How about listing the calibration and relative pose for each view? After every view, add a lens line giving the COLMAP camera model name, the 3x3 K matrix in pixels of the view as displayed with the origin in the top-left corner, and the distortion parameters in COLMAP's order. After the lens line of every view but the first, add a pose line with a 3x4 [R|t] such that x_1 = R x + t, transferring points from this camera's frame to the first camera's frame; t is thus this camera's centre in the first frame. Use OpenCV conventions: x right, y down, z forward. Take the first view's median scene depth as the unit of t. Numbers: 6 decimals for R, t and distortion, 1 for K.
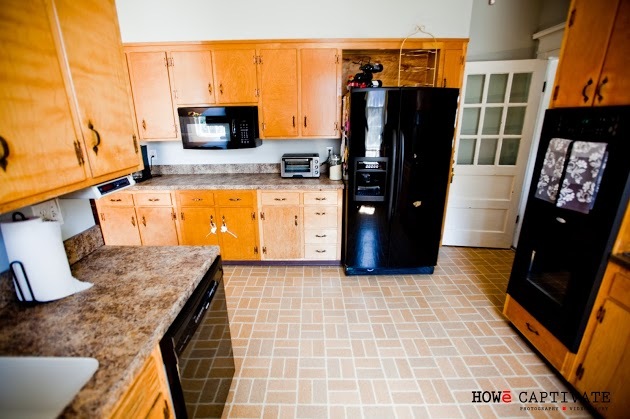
lens RADIAL K [[278.5, 0, 312.3], [0, 278.5, 205.5], [0, 0, 1]] dist [-0.003074, -0.000337]
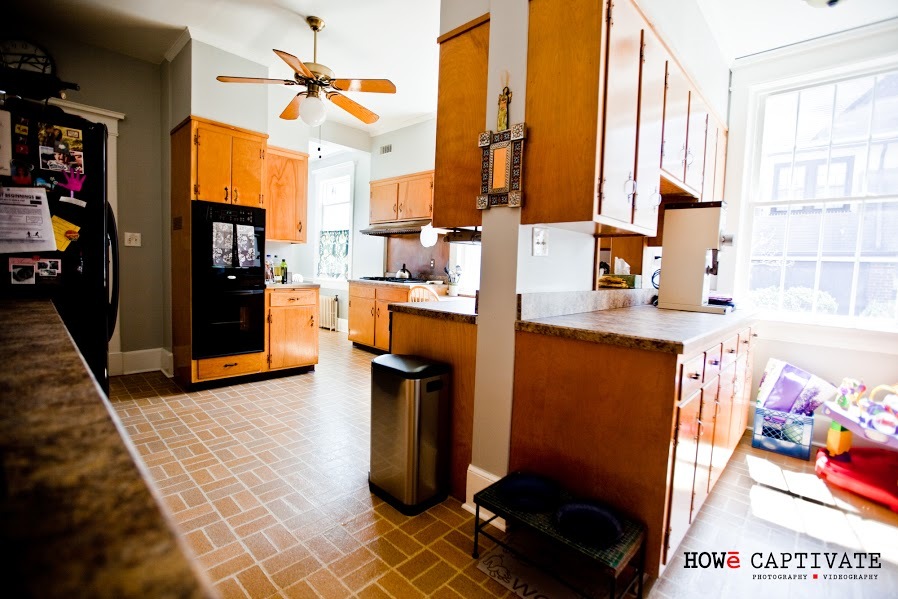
lens RADIAL K [[397.0, 0, 448.3], [0, 397.0, 293.6], [0, 0, 1]] dist [-0.003074, -0.000337]
pose [[-0.716743, -0.069300, 0.693885, -1.406435], [0.175496, 0.945098, 0.275666, -0.245235], [-0.674893, 0.319356, -0.665231, 1.648130]]
